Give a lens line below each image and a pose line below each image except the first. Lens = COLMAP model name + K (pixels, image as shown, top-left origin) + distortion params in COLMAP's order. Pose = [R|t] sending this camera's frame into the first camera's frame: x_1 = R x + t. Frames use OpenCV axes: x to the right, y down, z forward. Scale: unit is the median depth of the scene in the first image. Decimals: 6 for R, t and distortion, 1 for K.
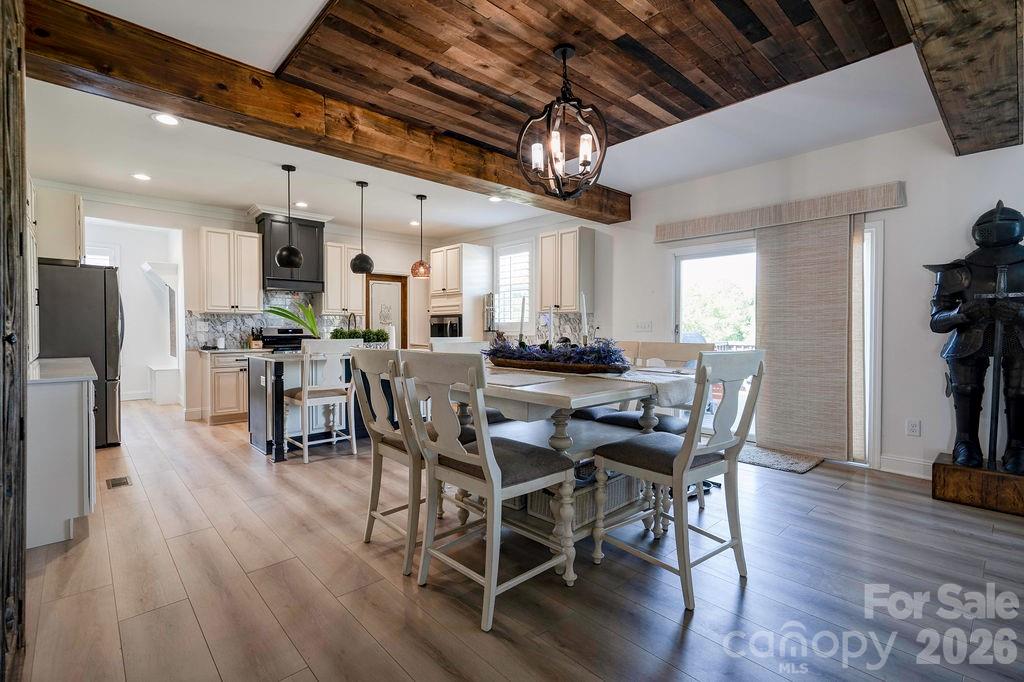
lens RADIAL K [[468.1, 0, 508.1], [0, 468.1, 336.4], [0, 0, 1]] dist [0.001053, 0.000701]
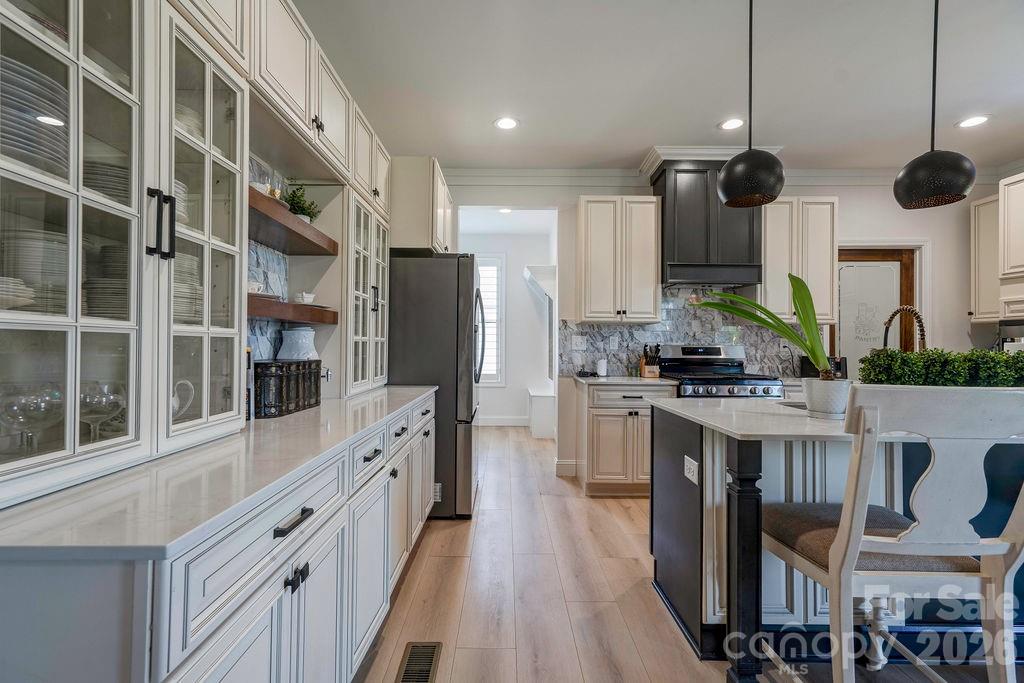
lens RADIAL K [[468.1, 0, 508.1], [0, 468.1, 336.9], [0, 0, 1]] dist [0.001053, 0.000701]
pose [[0.739255, -0.004647, -0.673409, -0.260618], [-0.022108, 0.999270, -0.031166, -0.005592], [0.673062, 0.037928, 0.738613, 0.412631]]
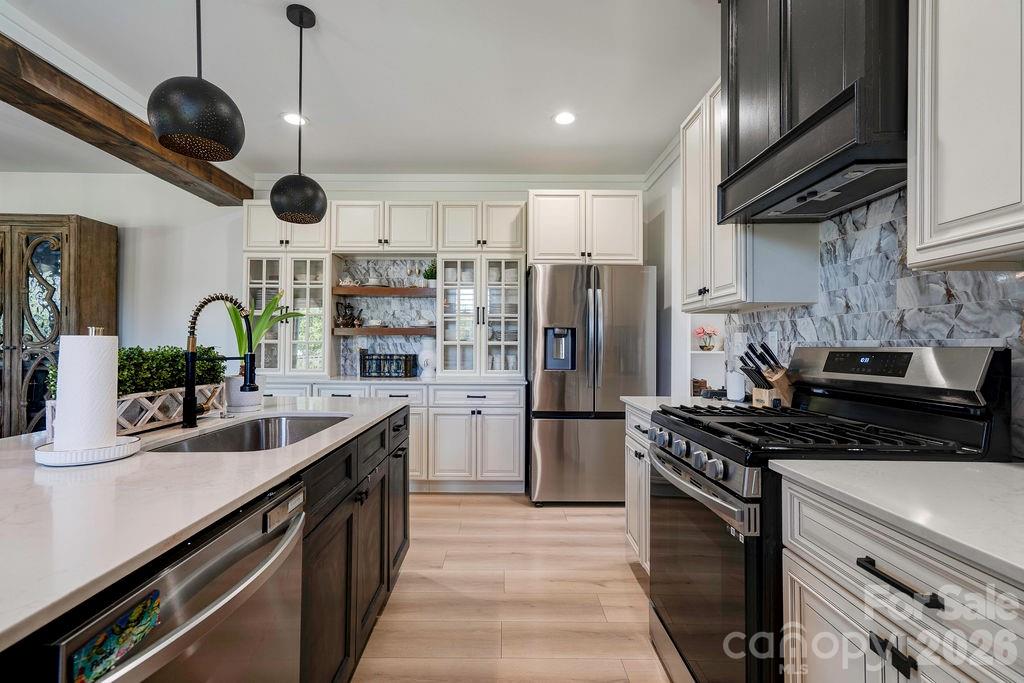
lens RADIAL K [[468.1, 0, 508.1], [0, 468.1, 336.9], [0, 0, 1]] dist [0.001053, 0.000701]
pose [[-0.672754, -0.018386, -0.739637, -0.196252], [-0.021649, 0.999752, -0.005161, -0.020219], [0.739549, 0.012540, -0.672986, 1.114314]]
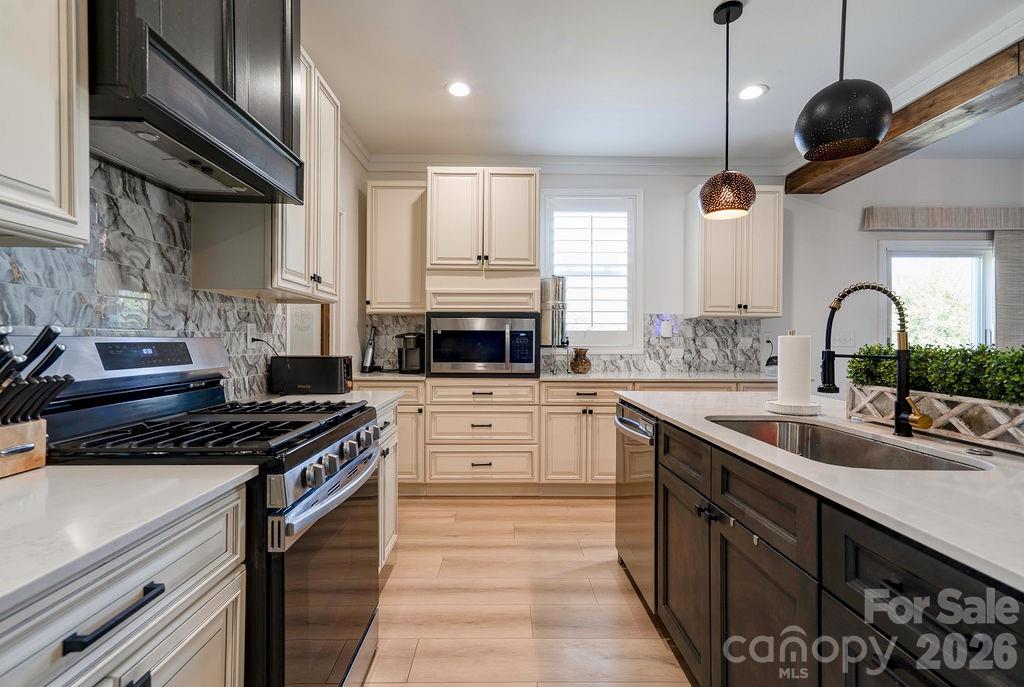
lens RADIAL K [[468.5, 0, 512.0], [0, 468.5, 343.5], [0, 0, 1]] dist [-0.000665, -0.000074]
pose [[0.666108, -0.001386, 0.745854, -0.556607], [0.013209, 0.999863, -0.009938, -0.012481], [-0.745738, 0.016471, 0.666035, 0.806936]]
